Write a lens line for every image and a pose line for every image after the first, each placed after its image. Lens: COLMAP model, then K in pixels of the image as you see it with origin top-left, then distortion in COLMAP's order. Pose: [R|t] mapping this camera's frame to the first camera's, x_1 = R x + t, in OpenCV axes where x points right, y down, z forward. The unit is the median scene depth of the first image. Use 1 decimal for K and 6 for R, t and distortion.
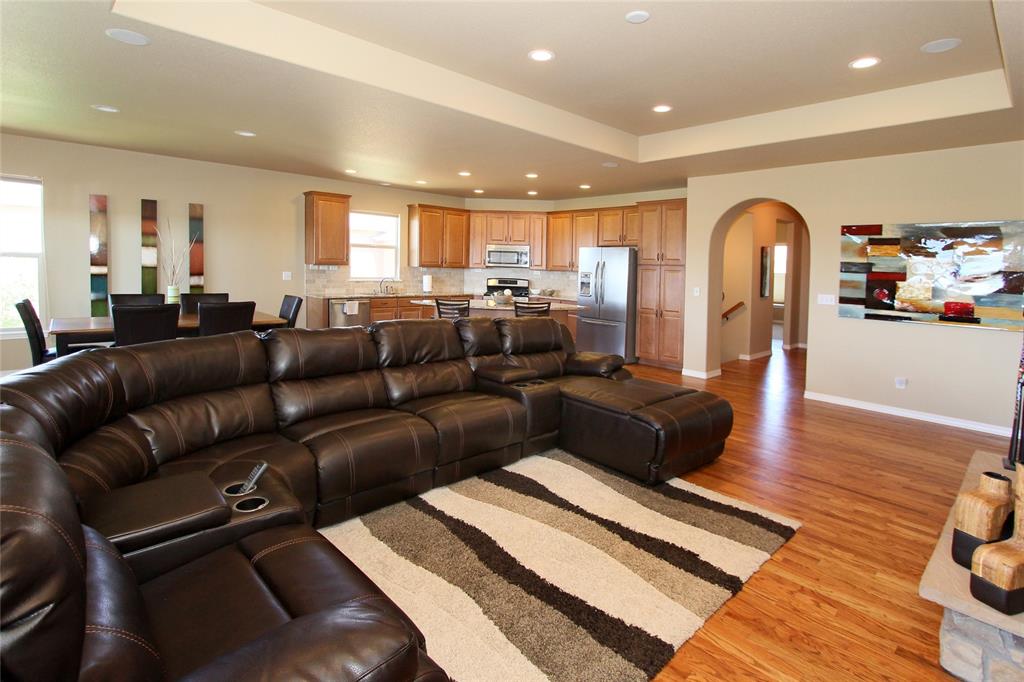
lens RADIAL K [[518.2, 0, 529.5], [0, 518.2, 296.9], [0, 0, 1]] dist [-0.032944, 0.004940]
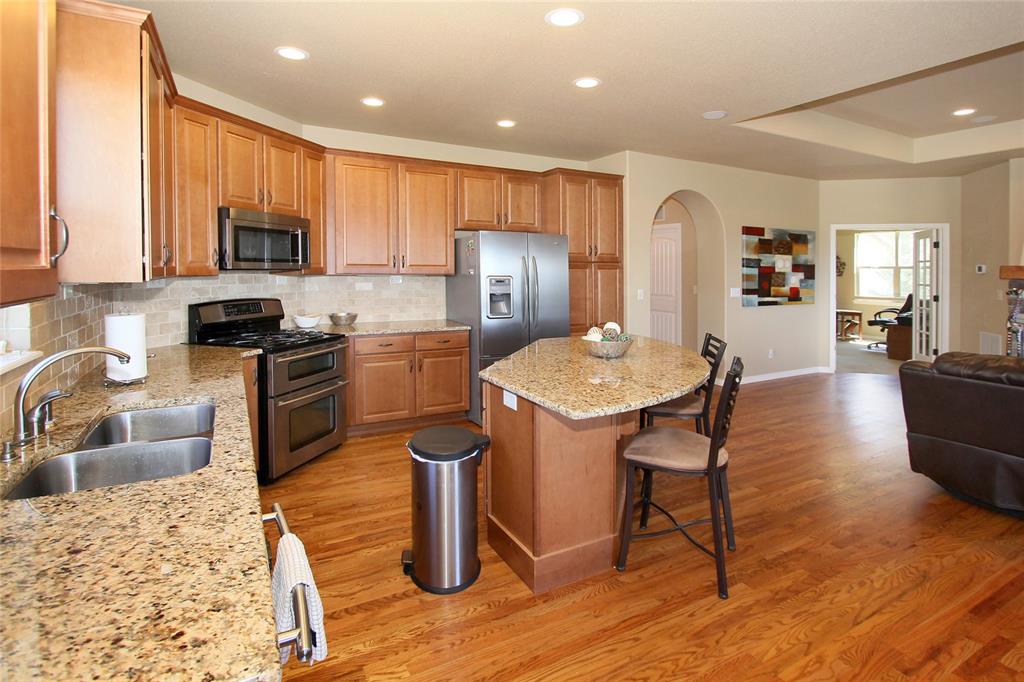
lens RADIAL K [[518.2, 0, 513.1], [0, 518.2, 278.3], [0, 0, 1]] dist [-0.032944, 0.004940]
pose [[0.248717, -0.048639, 0.967354, -0.470569], [0.052966, 0.997927, 0.036558, -0.069526], [-0.967127, 0.042144, 0.250778, 0.909184]]
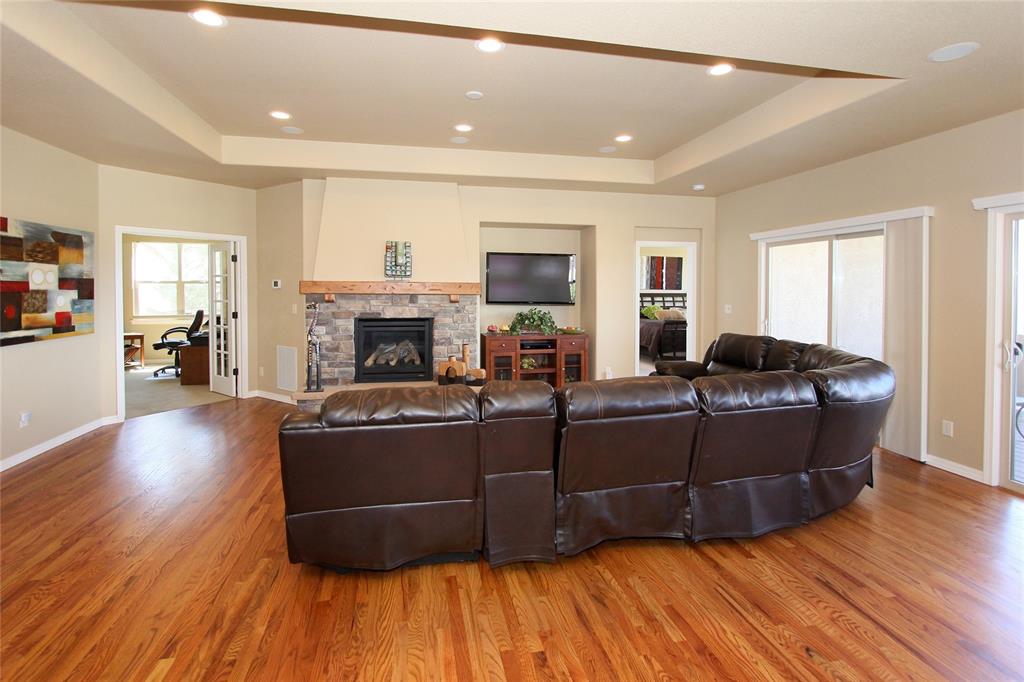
lens RADIAL K [[518.2, 0, 516.6], [0, 518.2, 285.9], [0, 0, 1]] dist [-0.032944, 0.004940]
pose [[-0.847221, -0.032199, 0.530264, -0.245619], [0.002429, 0.997916, 0.064478, -0.062796], [-0.531235, 0.055916, -0.845377, 0.877684]]
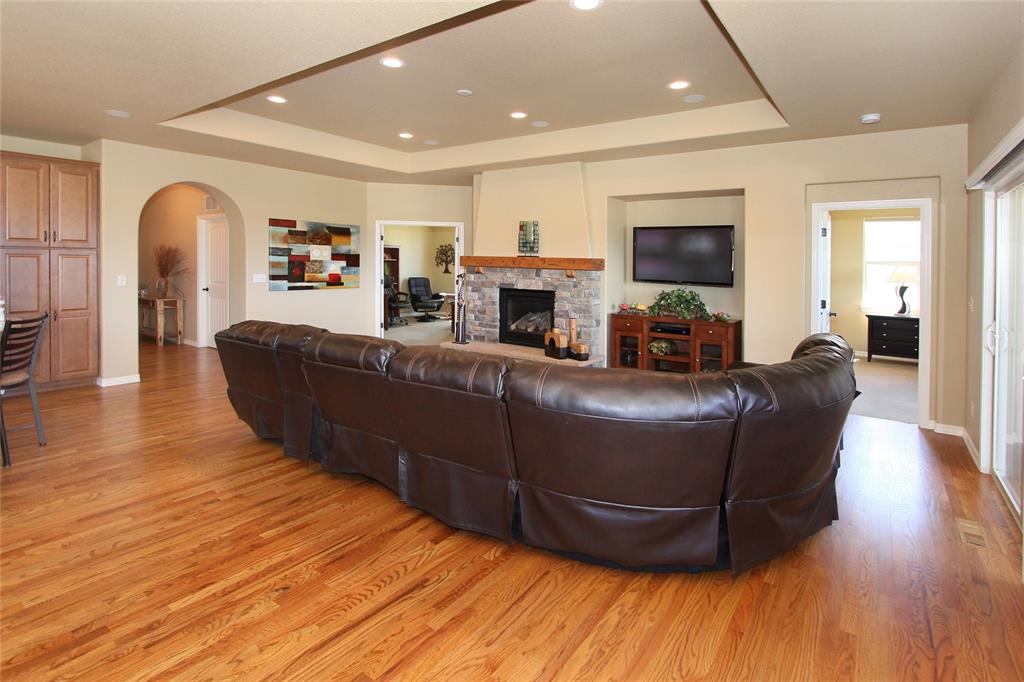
lens RADIAL K [[518.2, 0, 492.4], [0, 518.2, 259.5], [0, 0, 1]] dist [-0.032944, 0.004940]
pose [[-0.166195, -0.029966, 0.985637, -0.541169], [0.035118, 0.998724, 0.036286, -0.048708], [-0.985467, 0.040644, -0.164931, 0.506895]]
